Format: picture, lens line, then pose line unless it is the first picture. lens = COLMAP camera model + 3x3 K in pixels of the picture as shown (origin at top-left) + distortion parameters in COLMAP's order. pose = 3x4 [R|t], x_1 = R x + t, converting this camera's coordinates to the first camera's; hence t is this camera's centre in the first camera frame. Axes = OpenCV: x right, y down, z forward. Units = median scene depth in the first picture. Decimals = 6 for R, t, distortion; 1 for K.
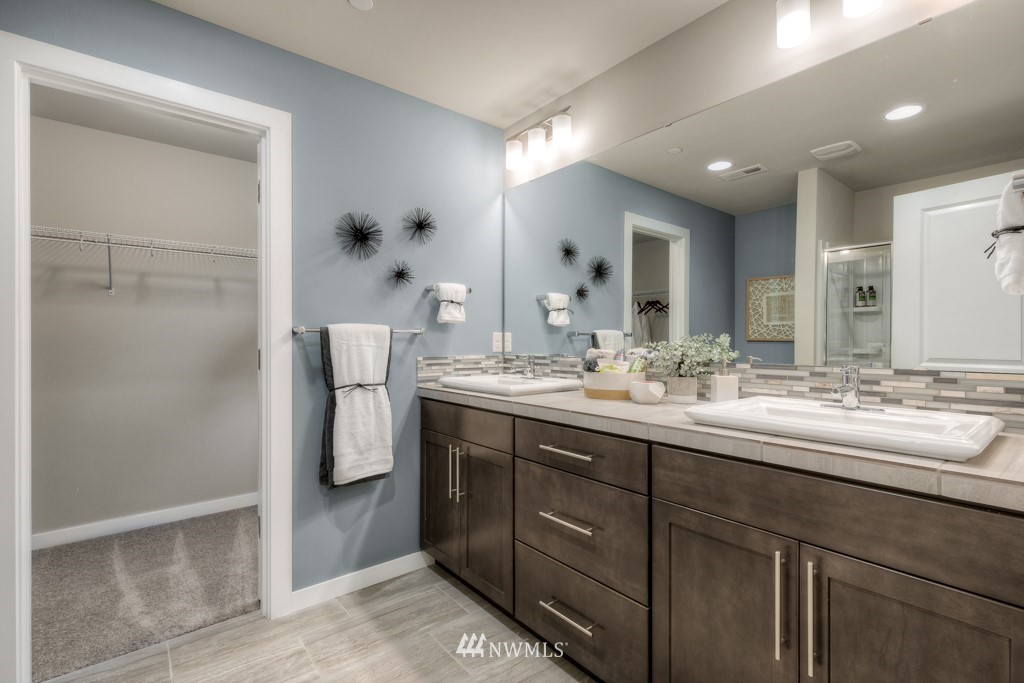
lens RADIAL K [[470.5, 0, 508.3], [0, 470.5, 334.9], [0, 0, 1]] dist [0.005734, 0.000640]
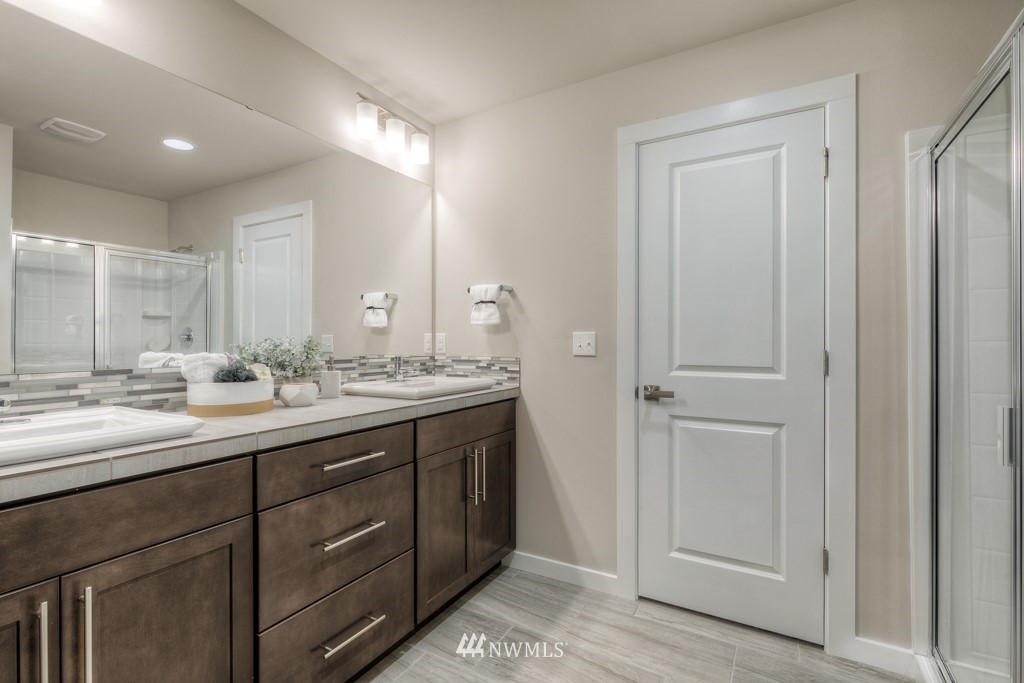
lens RADIAL K [[470.5, 0, 504.8], [0, 470.5, 343.8], [0, 0, 1]] dist [0.005734, 0.000640]
pose [[-0.343204, -0.003352, 0.939255, -0.780433], [-0.009722, 0.999953, 0.000017, 0.012419], [-0.939211, -0.009125, -0.343220, 0.944851]]
